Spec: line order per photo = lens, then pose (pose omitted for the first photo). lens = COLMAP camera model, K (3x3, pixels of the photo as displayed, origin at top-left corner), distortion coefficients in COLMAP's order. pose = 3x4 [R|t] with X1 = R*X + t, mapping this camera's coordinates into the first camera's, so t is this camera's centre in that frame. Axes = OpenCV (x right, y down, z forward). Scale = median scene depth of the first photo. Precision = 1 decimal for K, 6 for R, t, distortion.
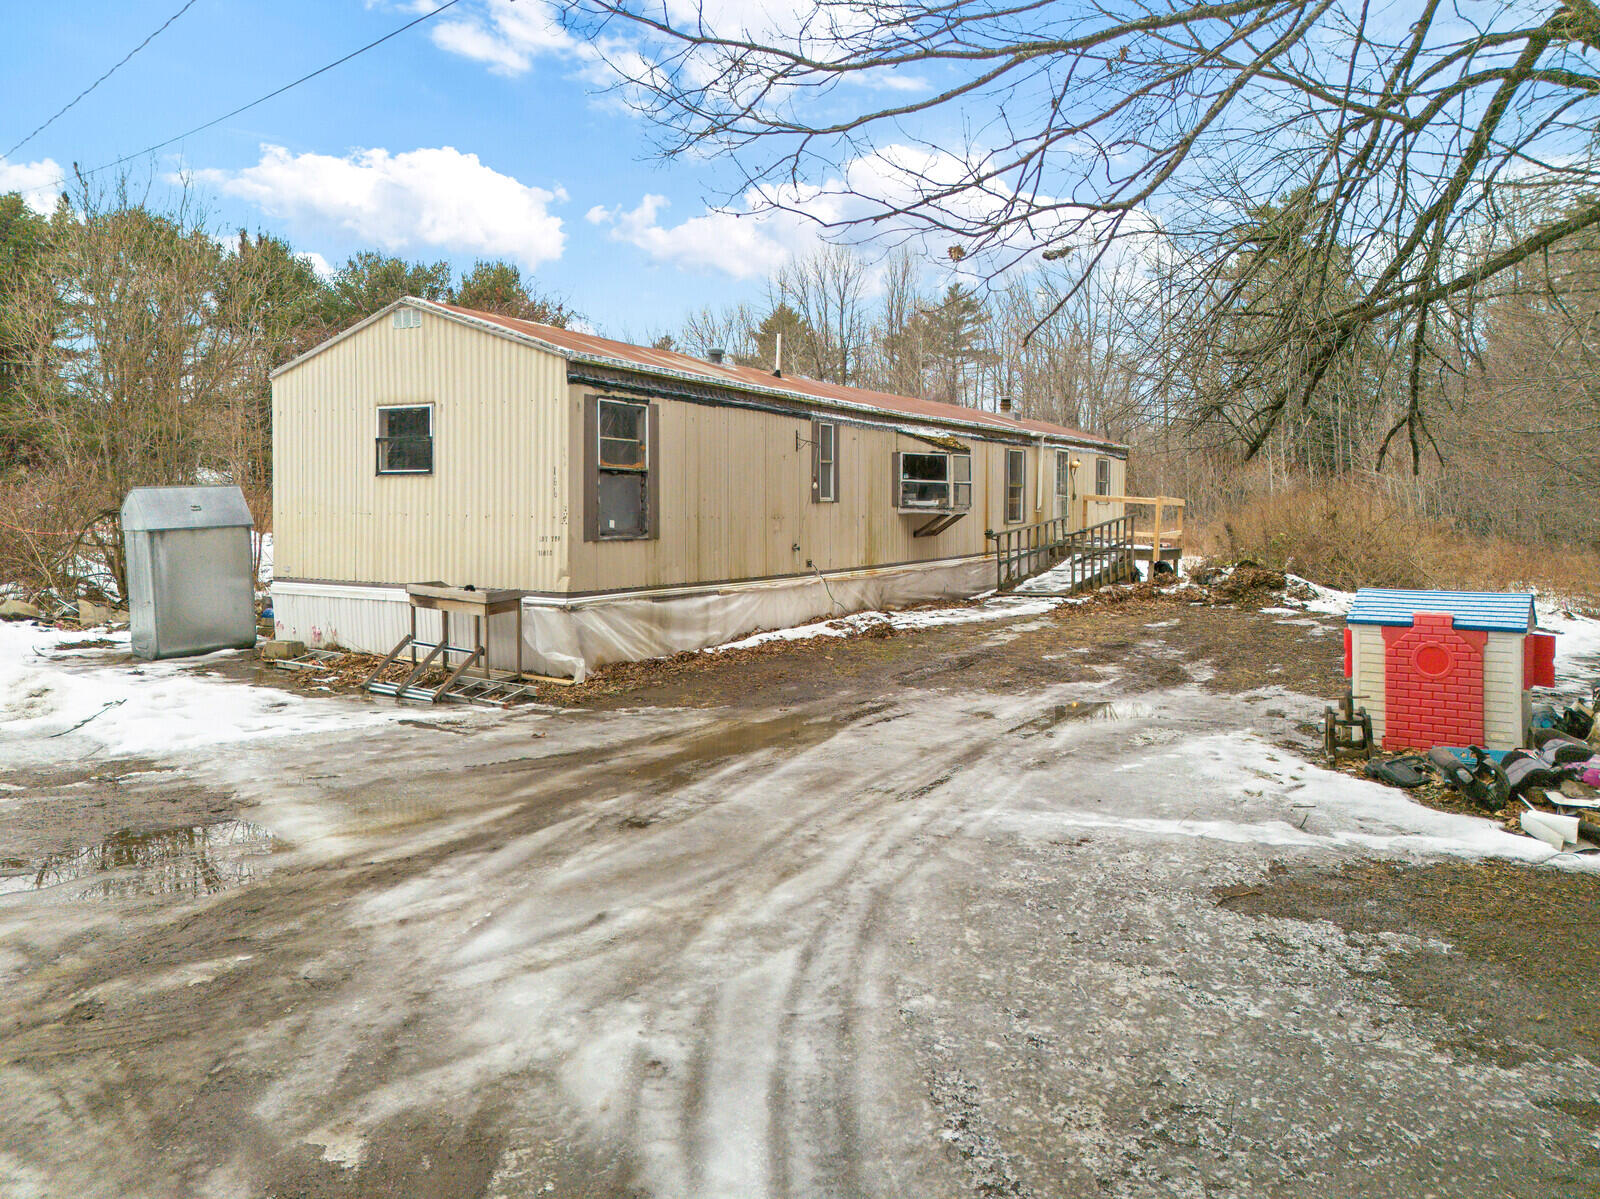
lens RADIAL K [[1131.1, 0, 796.3], [0, 1131.1, 580.6], [0, 0, 1]] dist [0.075379, -0.068727]
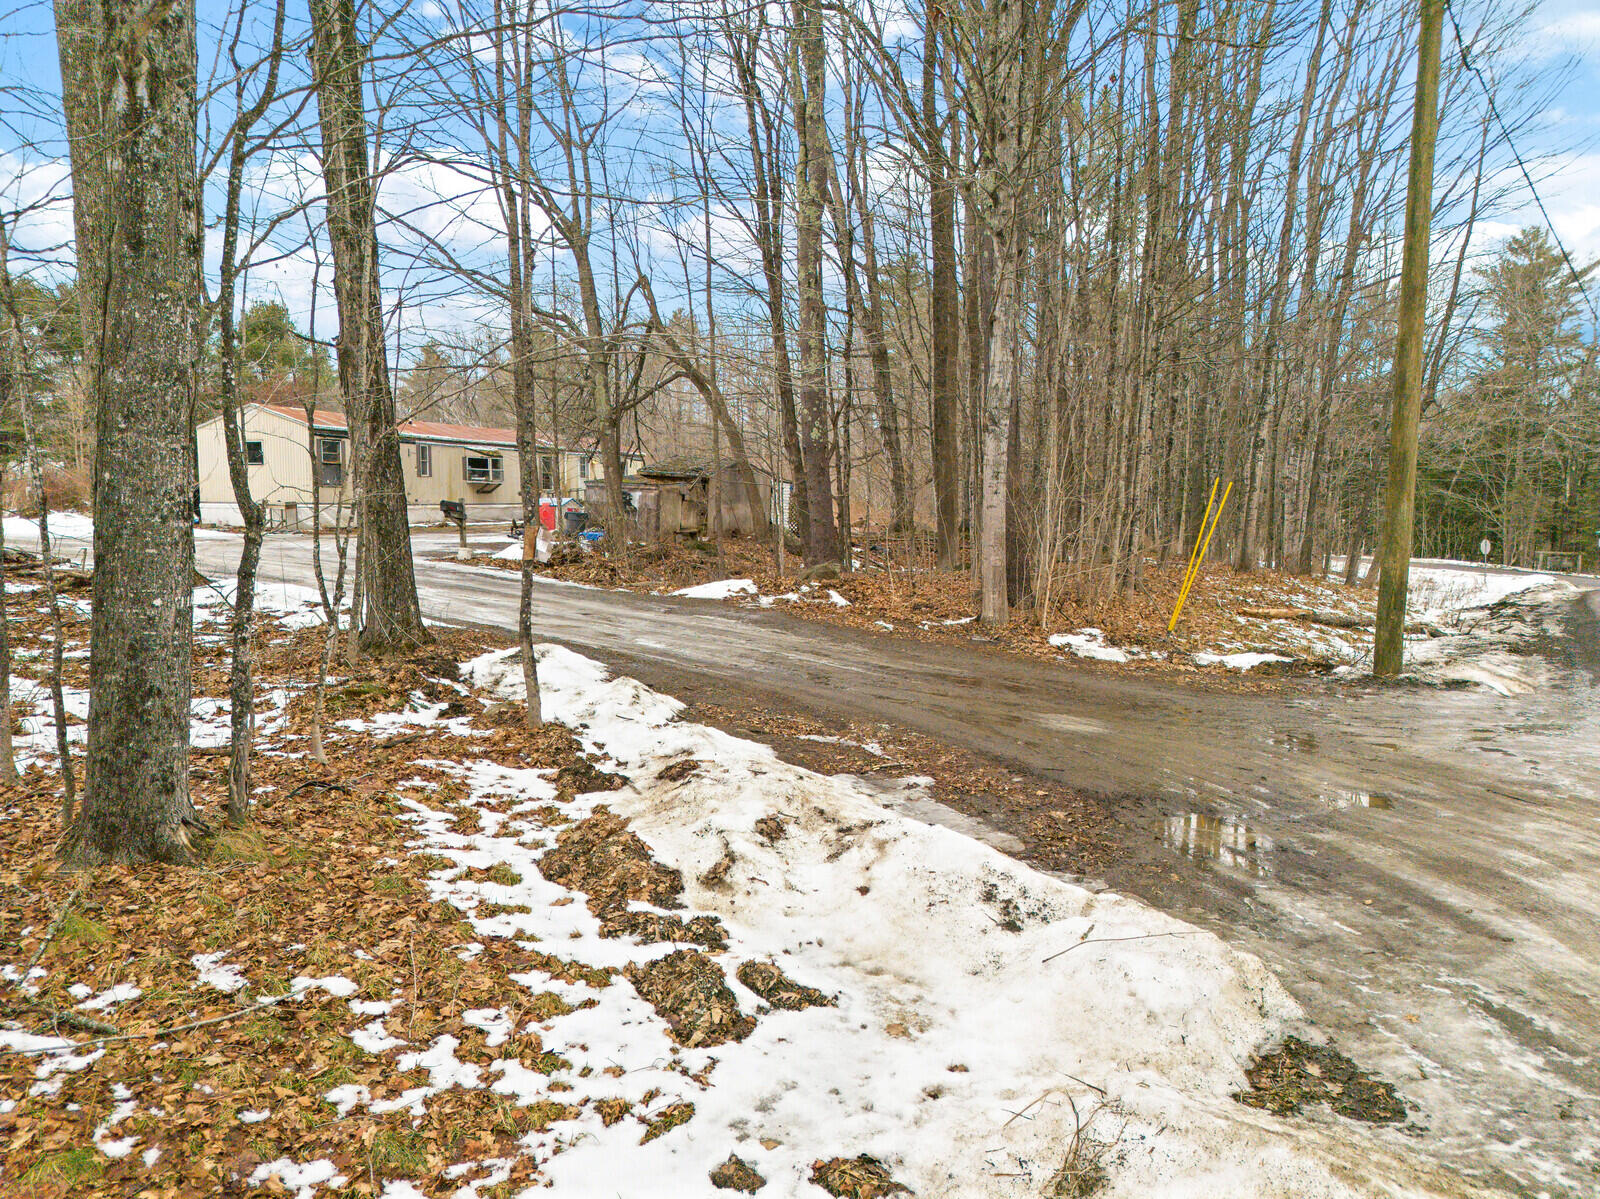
lens RADIAL K [[1131.1, 0, 796.3], [0, 1131.1, 580.6], [0, 0, 1]] dist [0.075379, -0.068727]
pose [[0.983352, -0.027737, 0.179579, 0.483735], [0.028084, 0.999605, 0.000611, 0.233792], [-0.179525, 0.004443, 0.983743, -2.099018]]
